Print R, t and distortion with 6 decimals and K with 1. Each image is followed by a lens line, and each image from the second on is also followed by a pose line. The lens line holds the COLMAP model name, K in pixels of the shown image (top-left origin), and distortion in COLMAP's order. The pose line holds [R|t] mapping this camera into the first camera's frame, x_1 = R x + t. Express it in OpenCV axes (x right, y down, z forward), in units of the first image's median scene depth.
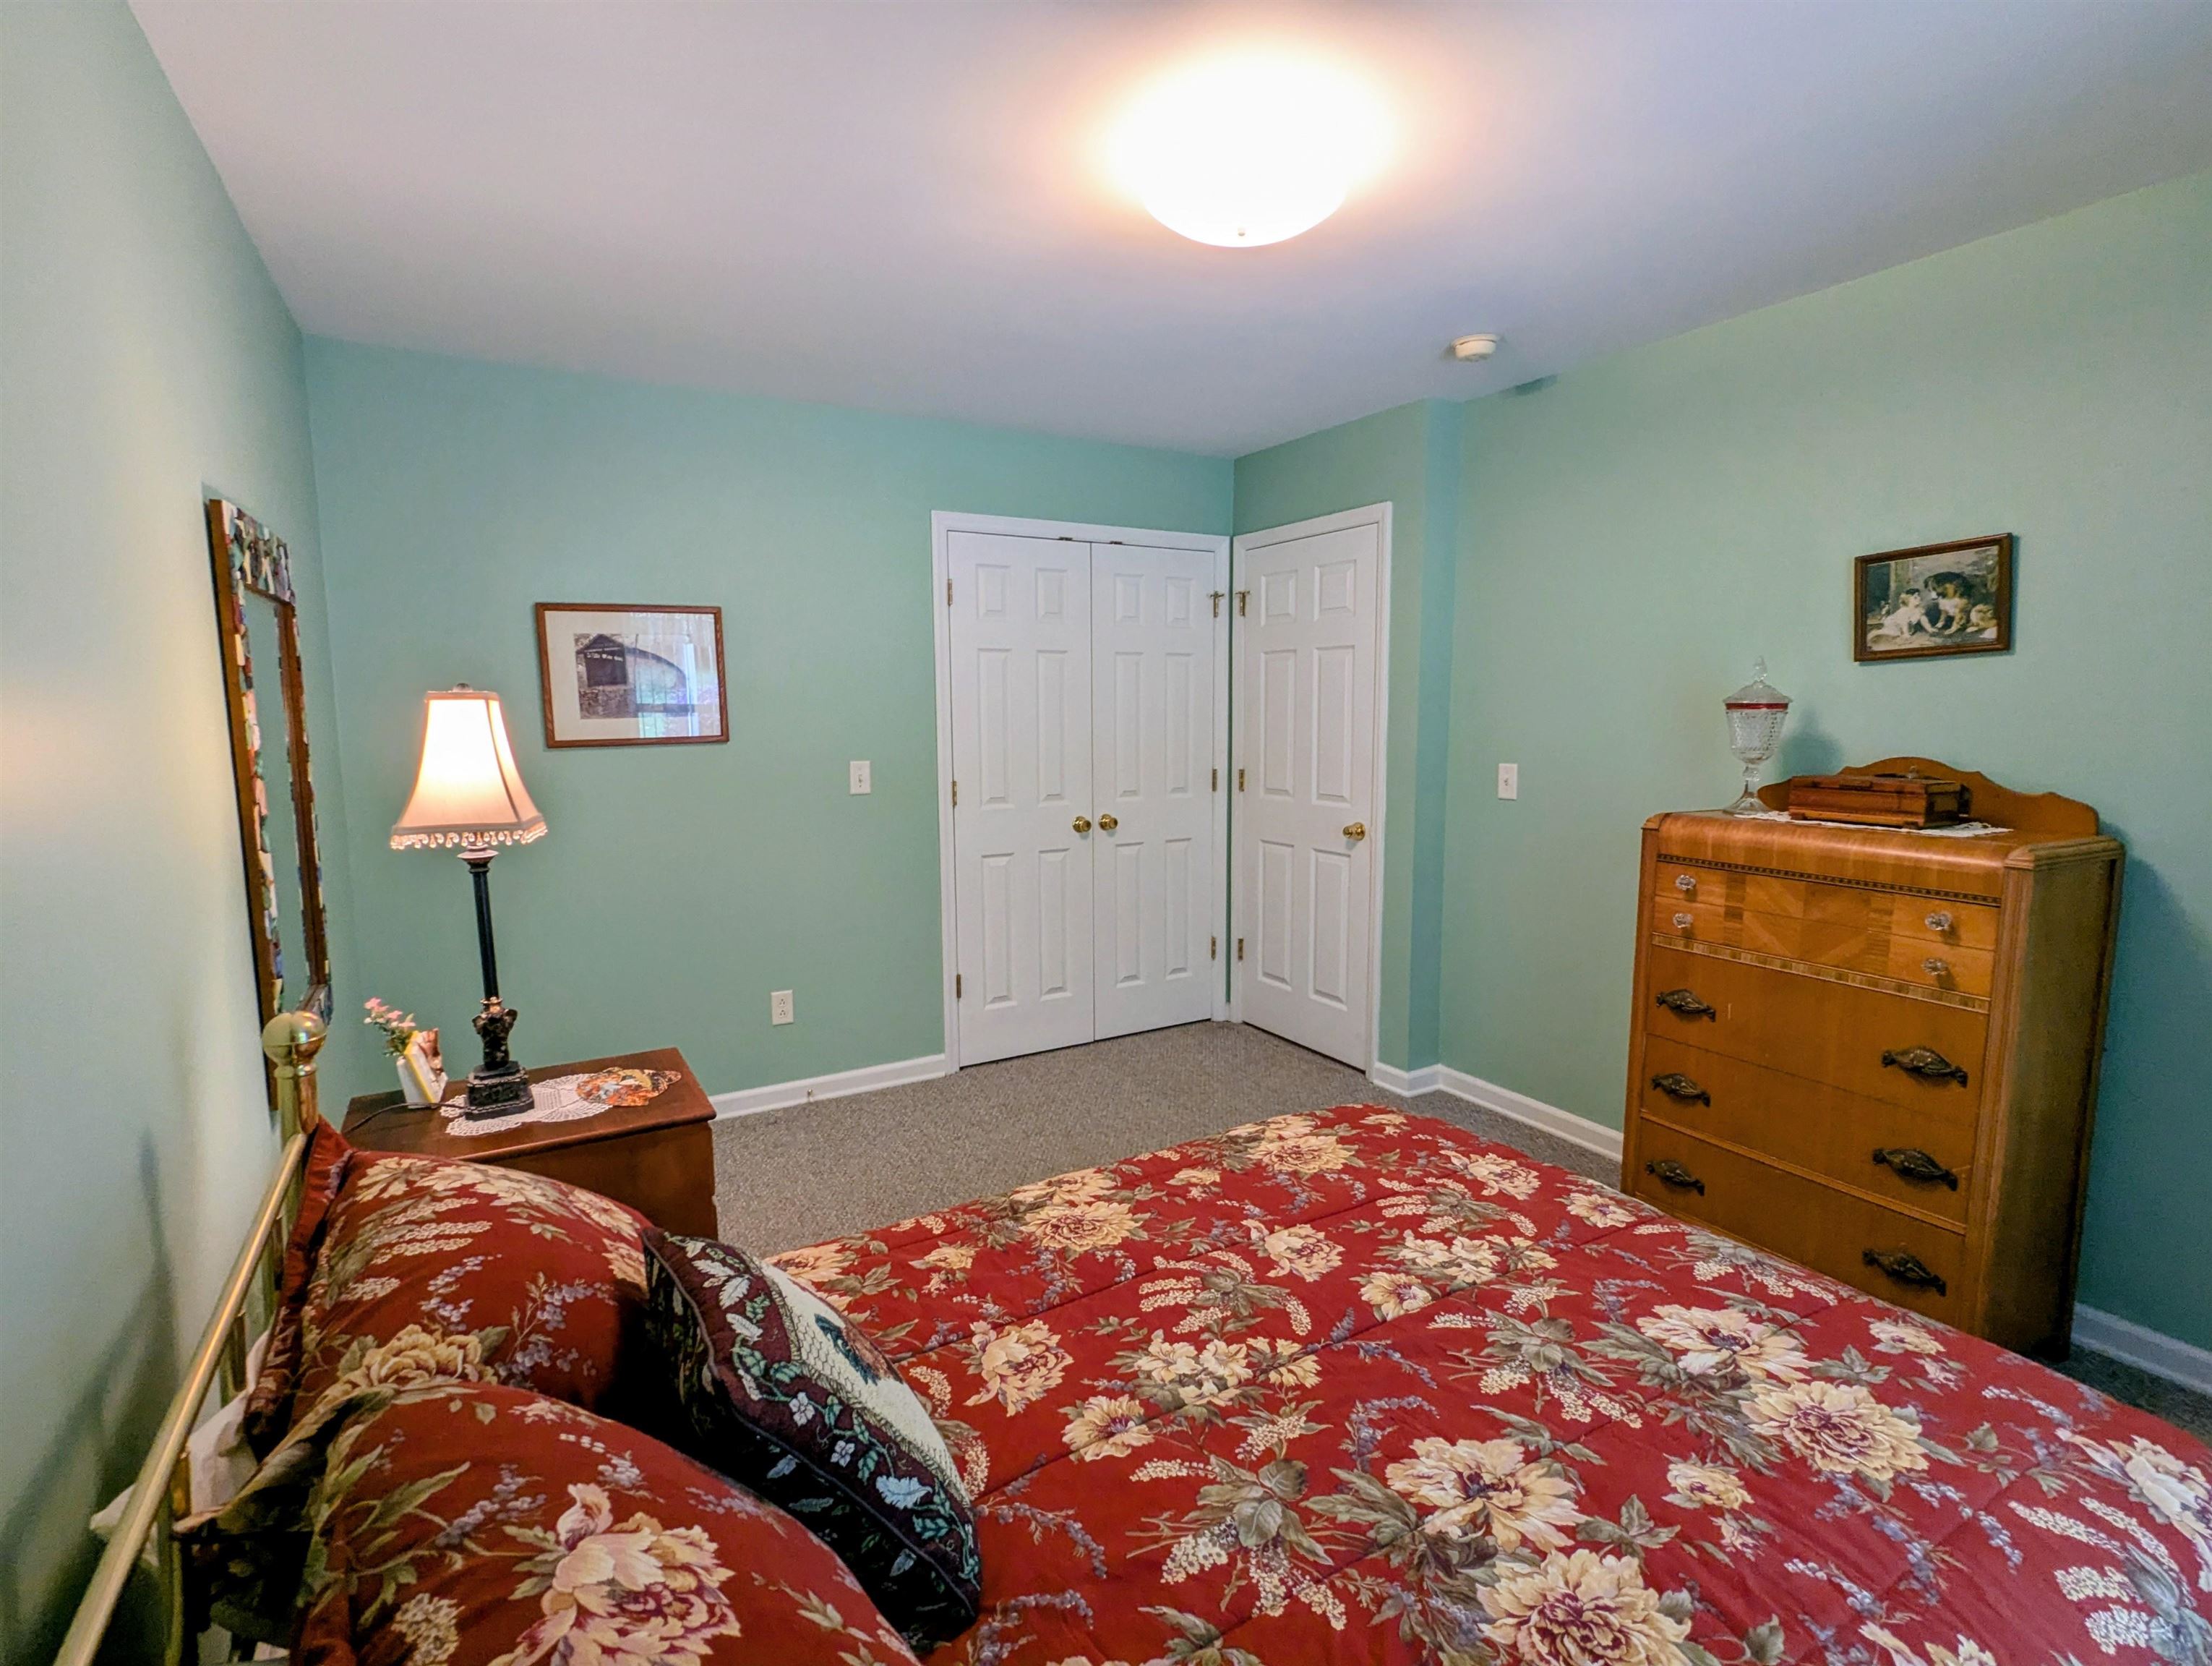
lens RADIAL K [[1059.0, 0, 1103.8], [0, 1059.0, 840.5], [0, 0, 1]] dist [0.003094, -0.001578]
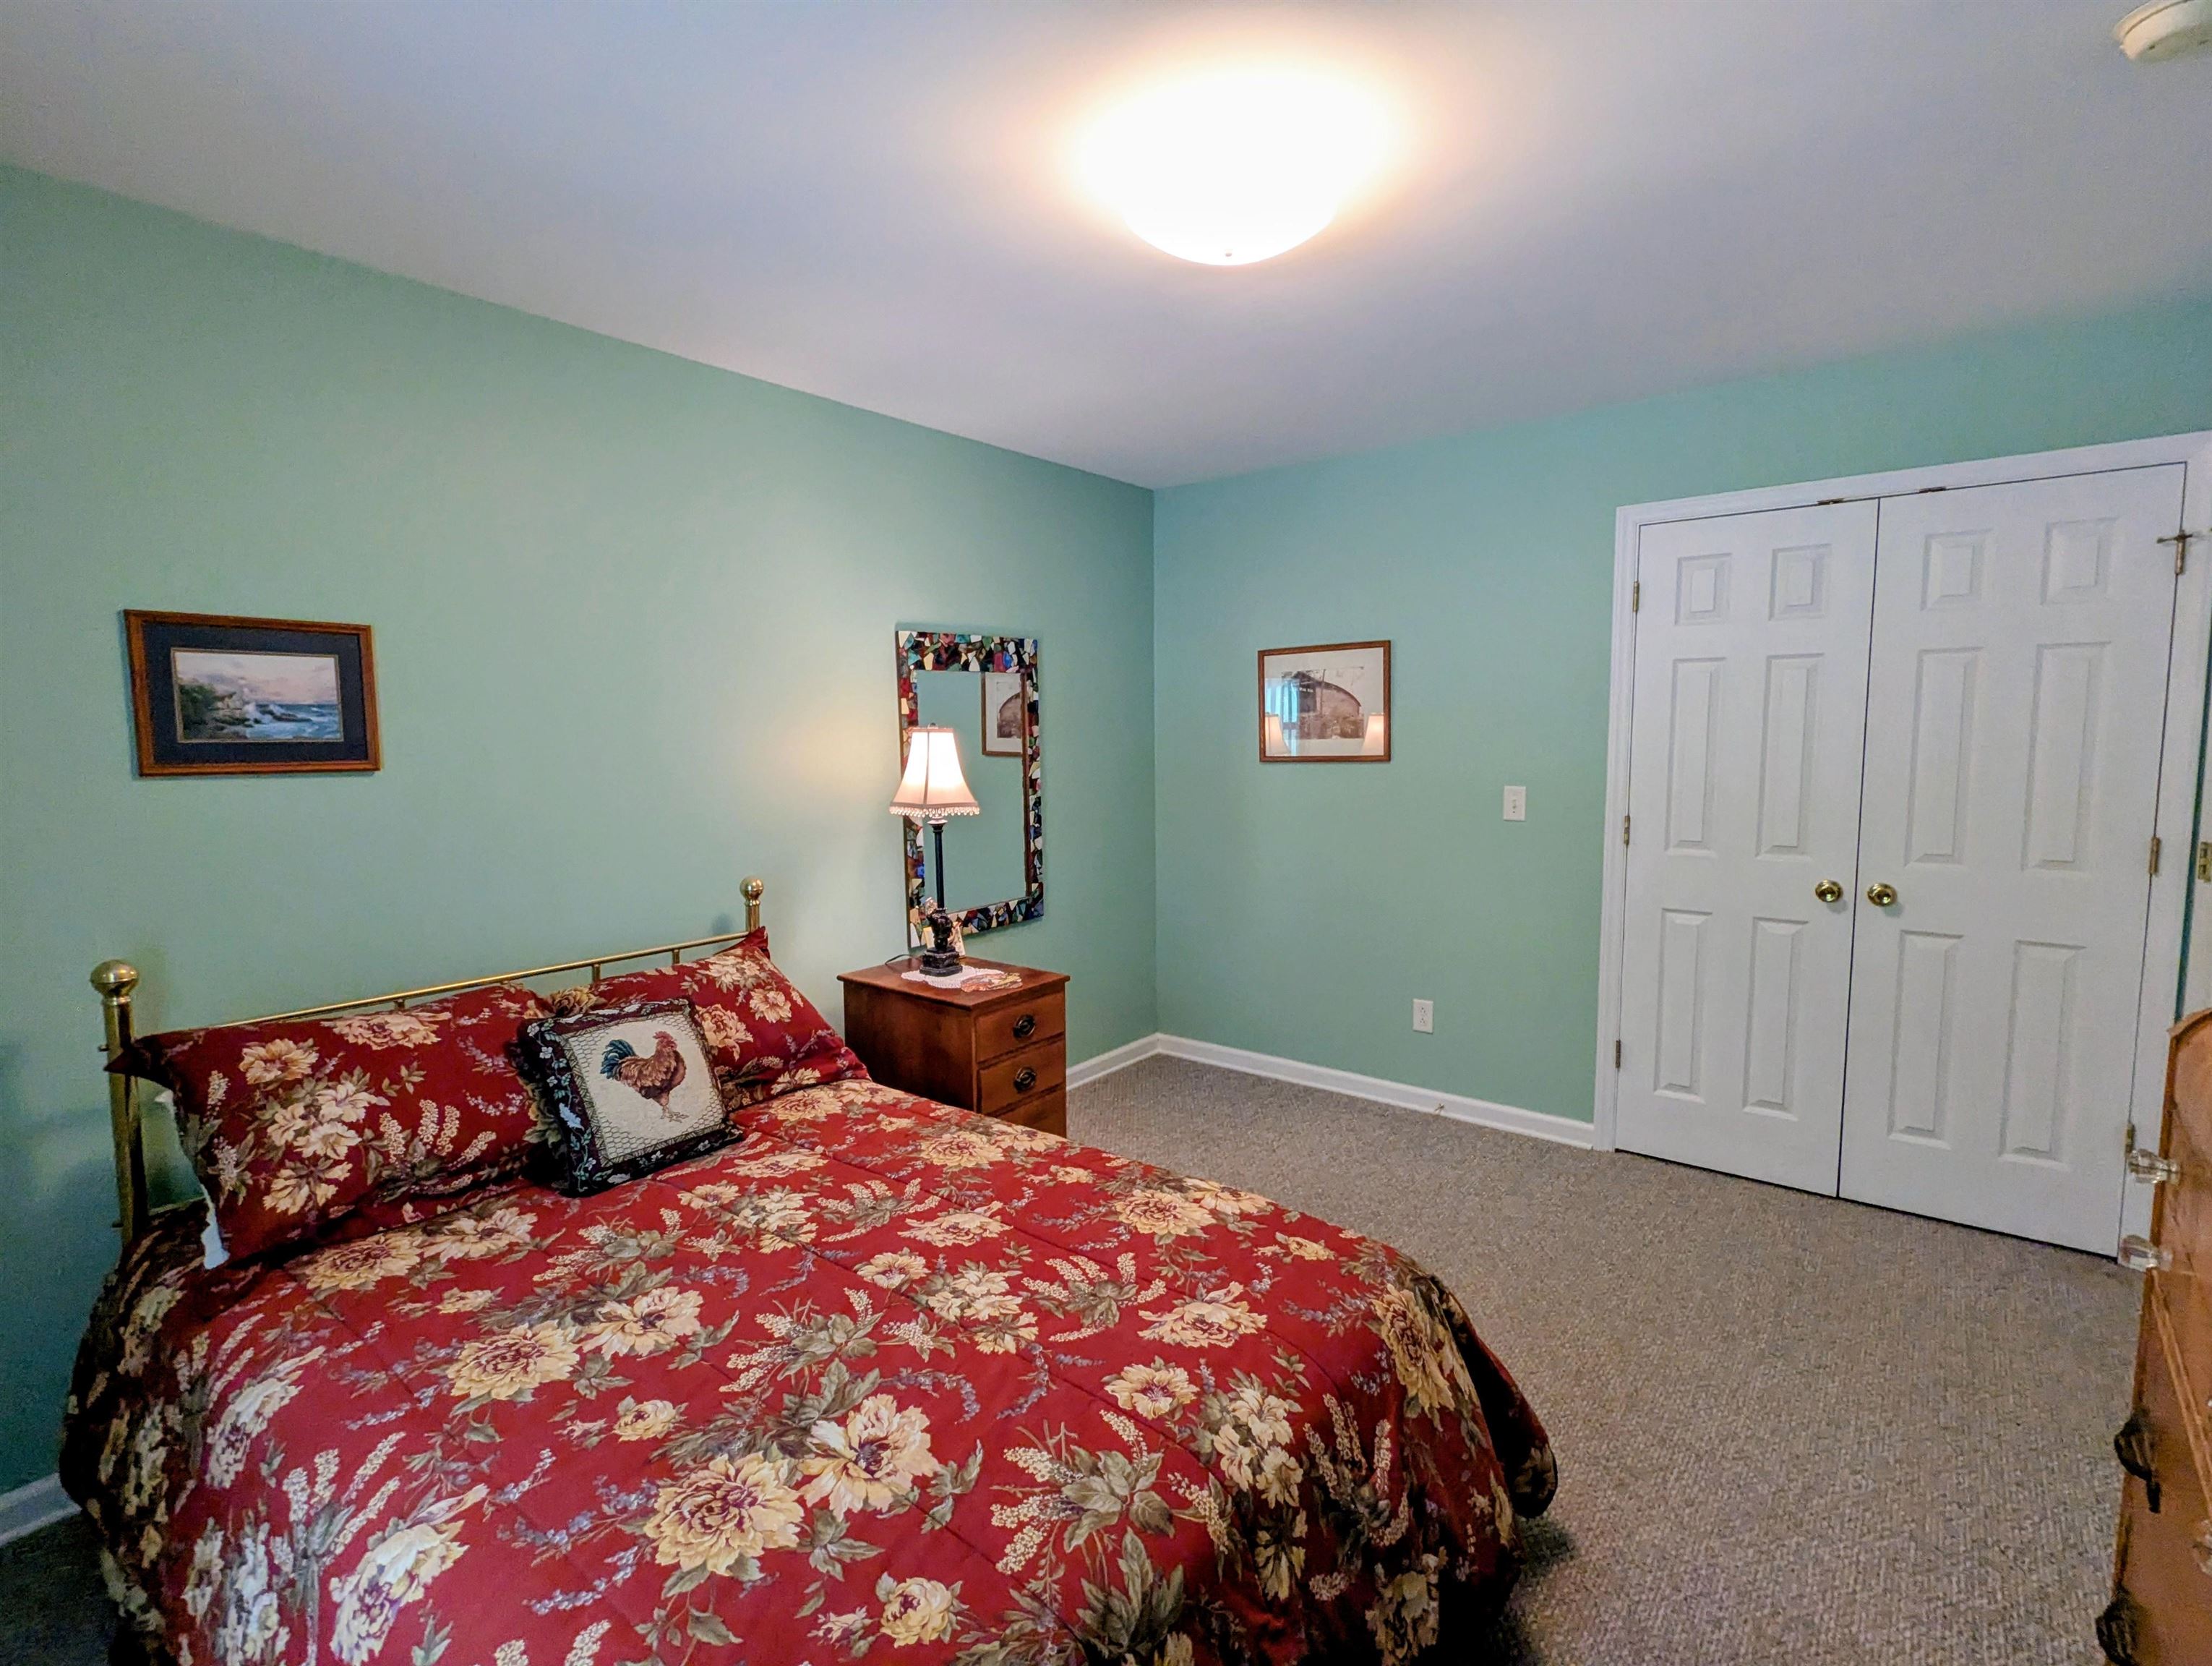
lens RADIAL K [[1059.0, 0, 1082.2], [0, 1059.0, 829.7], [0, 0, 1]] dist [0.003094, -0.001578]
pose [[0.346224, 0.093118, -0.933519, 1.171867], [-0.108921, 0.992322, 0.058586, -0.107405], [0.931807, 0.081396, 0.353709, 0.651280]]
